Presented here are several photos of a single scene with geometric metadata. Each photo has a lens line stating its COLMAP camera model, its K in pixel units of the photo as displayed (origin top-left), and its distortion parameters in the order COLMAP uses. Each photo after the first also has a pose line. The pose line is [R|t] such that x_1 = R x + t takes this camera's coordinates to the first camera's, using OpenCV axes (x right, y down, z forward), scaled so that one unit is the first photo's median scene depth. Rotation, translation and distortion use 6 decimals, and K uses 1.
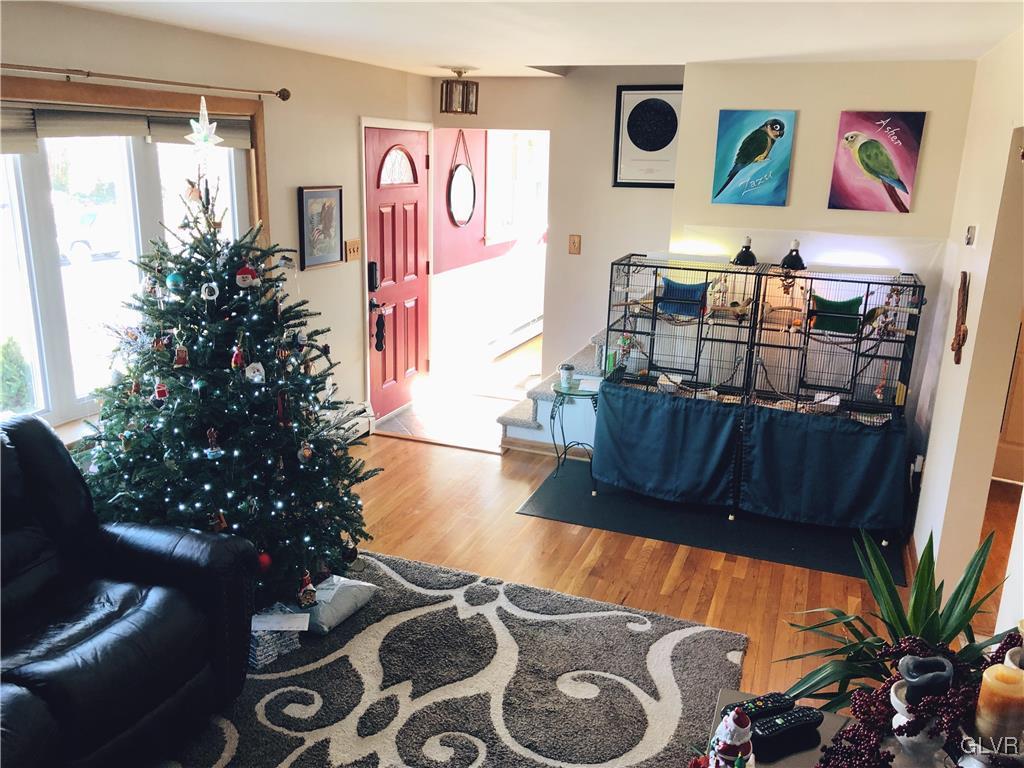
lens RADIAL K [[842.1, 0, 514.1], [0, 842.1, 378.0], [0, 0, 1]] dist [0.058199, -0.014917]
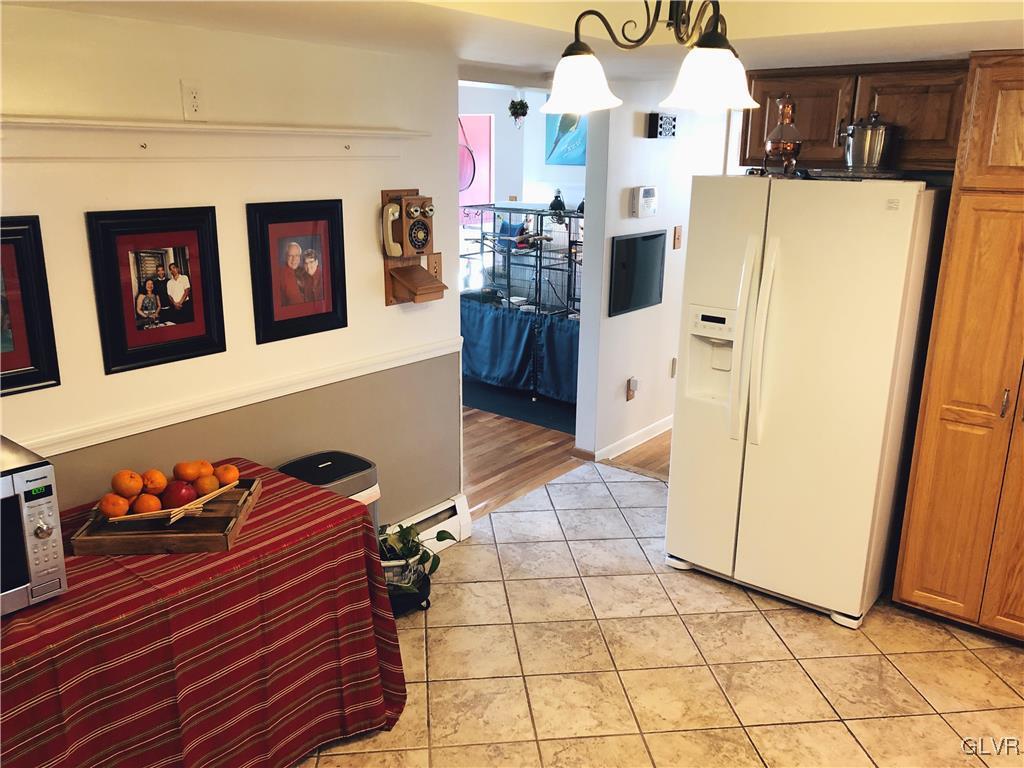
lens RADIAL K [[842.1, 0, 509.8], [0, 842.1, 389.2], [0, 0, 1]] dist [0.058199, -0.014917]
pose [[0.949487, 0.068418, -0.306257, 0.628071], [-0.064002, 0.997650, 0.024450, 0.117946], [0.307210, -0.003614, 0.951635, -0.282085]]
